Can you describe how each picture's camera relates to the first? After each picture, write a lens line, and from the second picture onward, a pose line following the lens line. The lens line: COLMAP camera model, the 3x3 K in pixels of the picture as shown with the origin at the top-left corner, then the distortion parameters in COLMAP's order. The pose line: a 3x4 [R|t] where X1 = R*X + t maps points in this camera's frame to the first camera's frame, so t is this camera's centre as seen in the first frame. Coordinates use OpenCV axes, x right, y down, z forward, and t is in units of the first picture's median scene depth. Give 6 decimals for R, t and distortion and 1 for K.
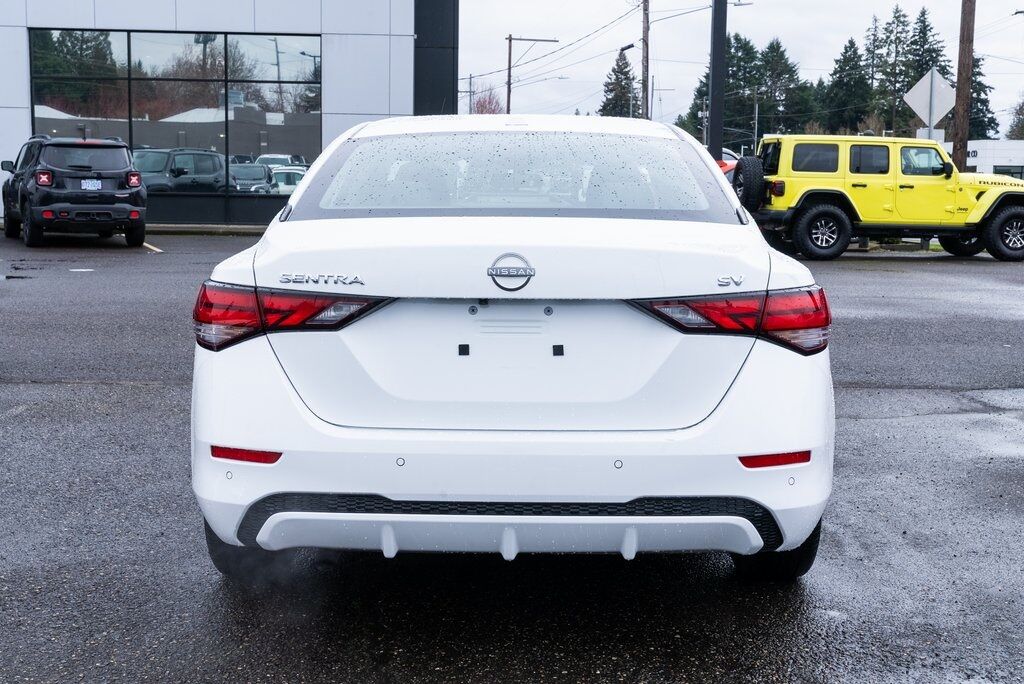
lens RADIAL K [[1308.9, 0, 512.0], [0, 1308.9, 342.0], [0, 0, 1]] dist [0.033169, 0.054126]
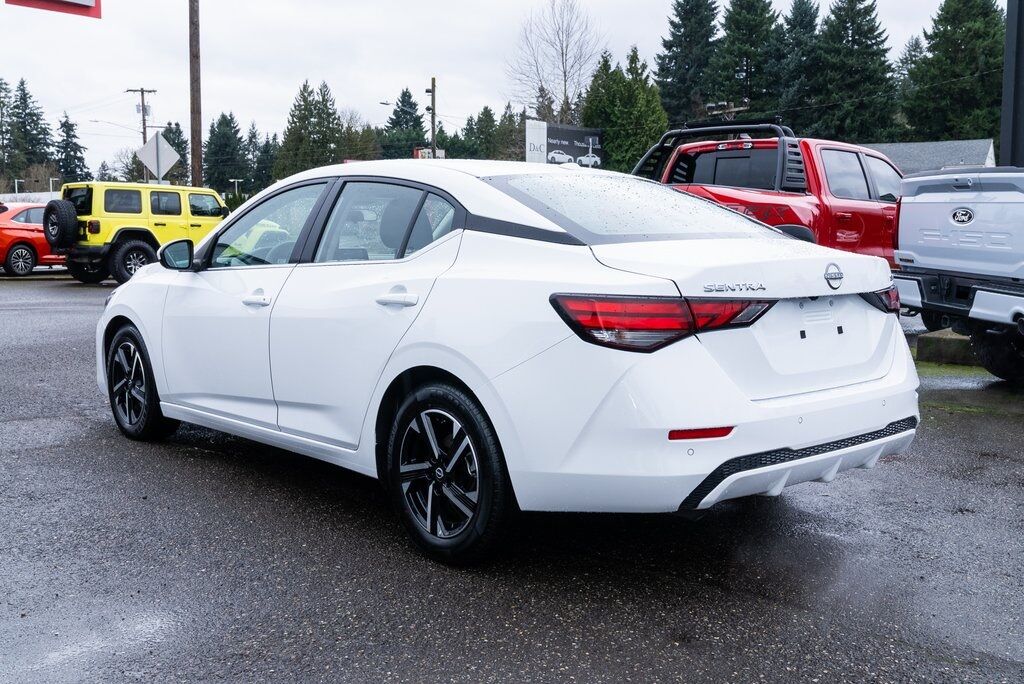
lens RADIAL K [[1046.3, 0, 512.0], [0, 1046.3, 342.0], [0, 0, 1]] dist [-0.002473, -0.006121]
pose [[0.737173, -0.077175, 0.671282, -0.978937], [0.082772, 0.996288, 0.023644, -0.036687], [-0.670615, 0.038134, 0.740825, 0.387623]]
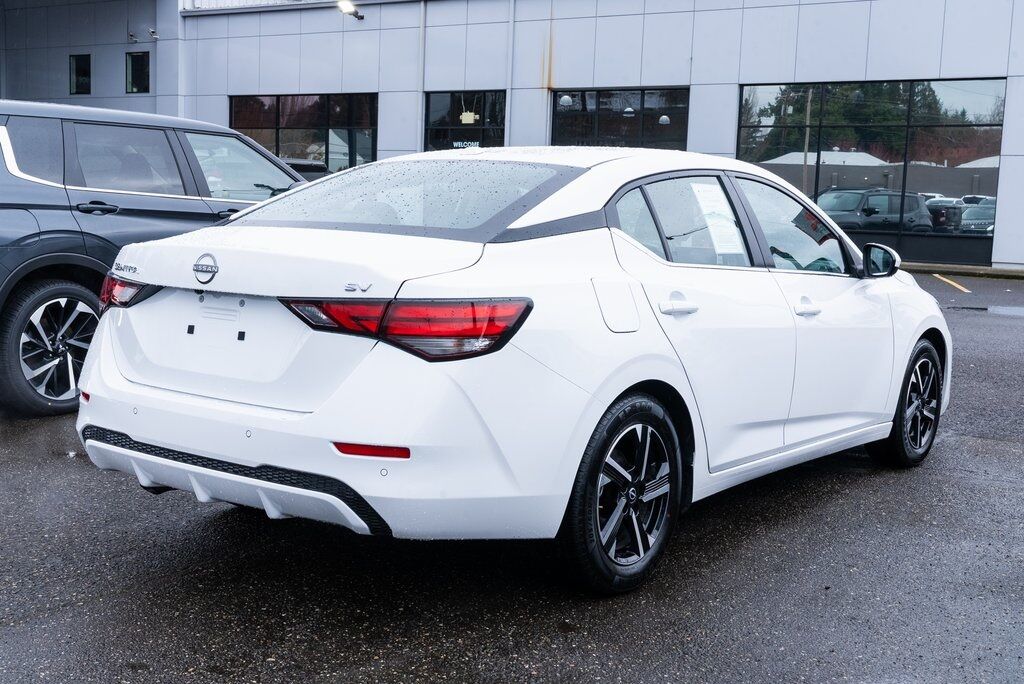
lens RADIAL K [[1224.1, 0, 512.0], [0, 1224.1, 342.0], [0, 0, 1]] dist [-0.002783, 0.019483]
pose [[0.809799, 0.082759, -0.580841, 0.878899], [-0.096739, 0.995286, 0.006937, -0.019687], [0.578677, 0.050573, 0.813988, 0.220908]]
